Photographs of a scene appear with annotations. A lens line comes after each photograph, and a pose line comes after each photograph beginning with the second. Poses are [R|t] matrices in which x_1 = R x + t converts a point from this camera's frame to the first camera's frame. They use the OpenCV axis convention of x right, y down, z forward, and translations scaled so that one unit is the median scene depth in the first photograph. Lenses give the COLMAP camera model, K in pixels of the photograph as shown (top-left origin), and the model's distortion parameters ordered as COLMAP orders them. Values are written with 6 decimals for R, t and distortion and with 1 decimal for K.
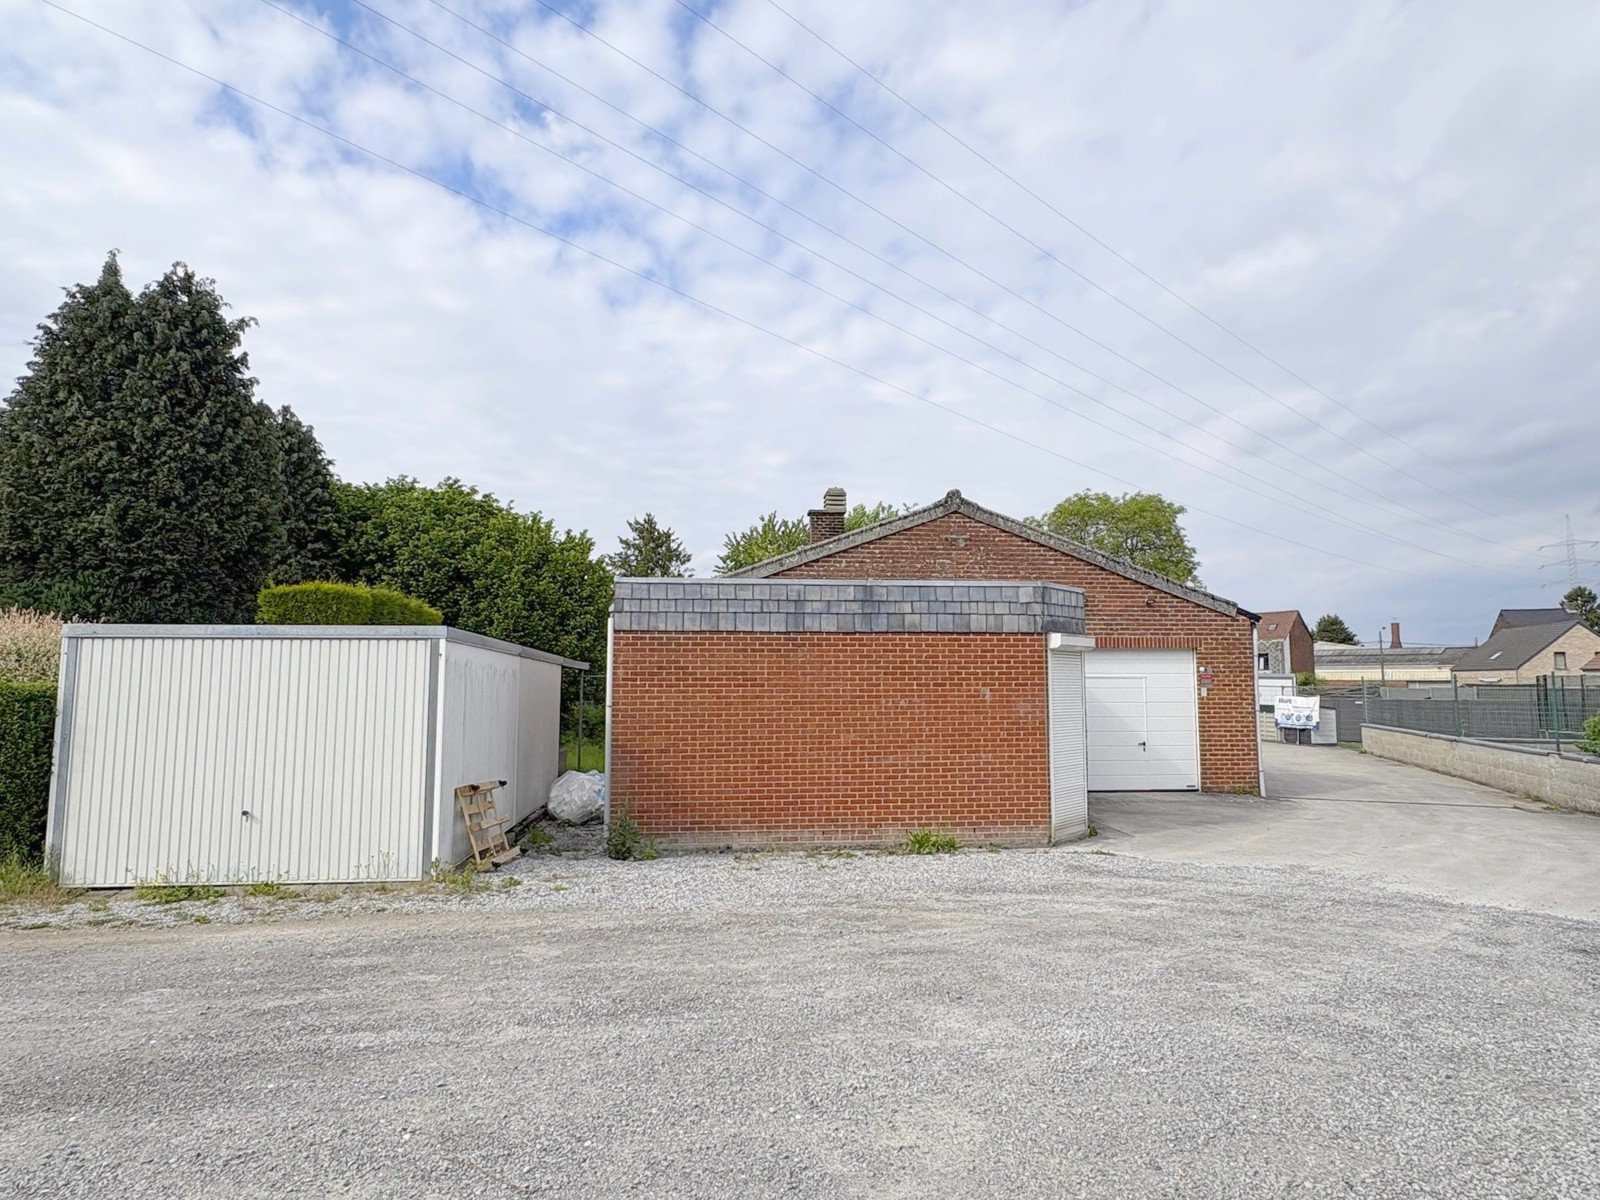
lens RADIAL K [[873.7, 0, 788.8], [0, 873.7, 576.2], [0, 0, 1]] dist [0.004111, -0.002870]
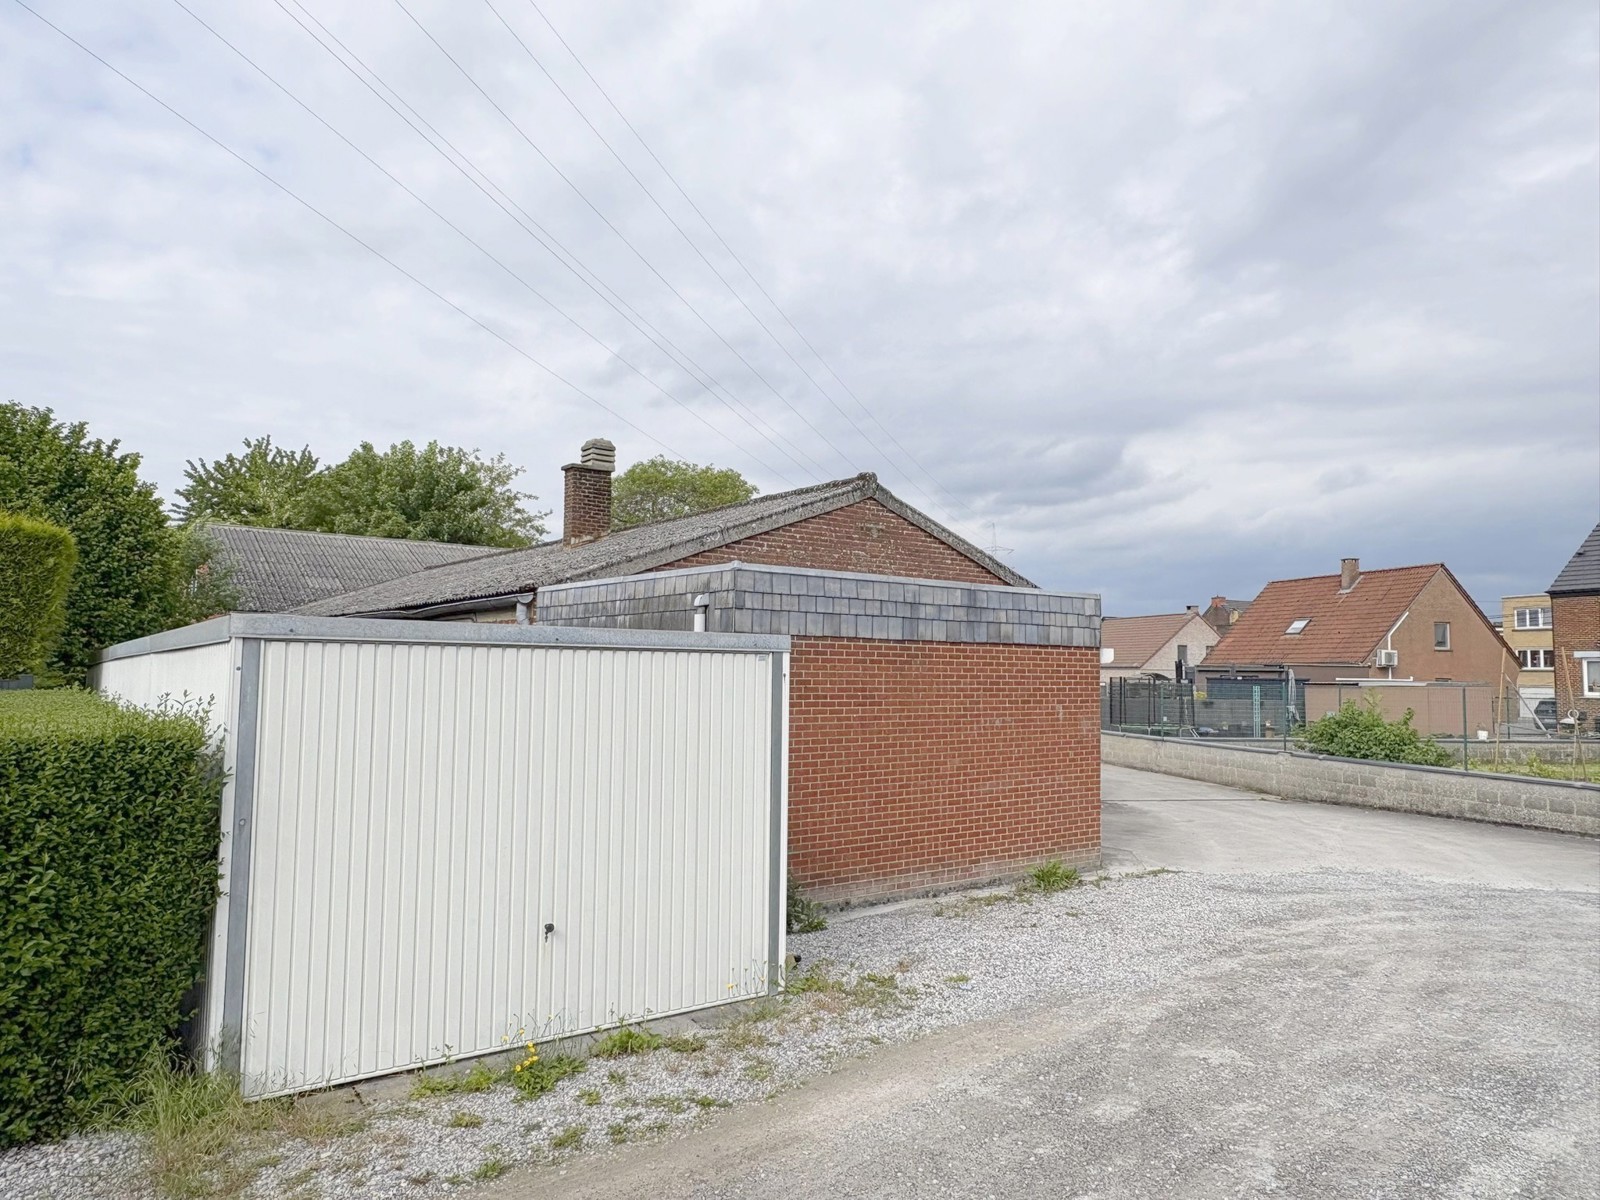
lens RADIAL K [[1042.3, 0, 773.7], [0, 1042.3, 556.4], [0, 0, 1]] dist [-0.002367, 0.000754]
pose [[0.858379, 0.068017, 0.508488, -0.623126], [-0.075707, 0.997115, -0.005577, -0.001548], [-0.507400, -0.033709, 0.861051, 0.200895]]
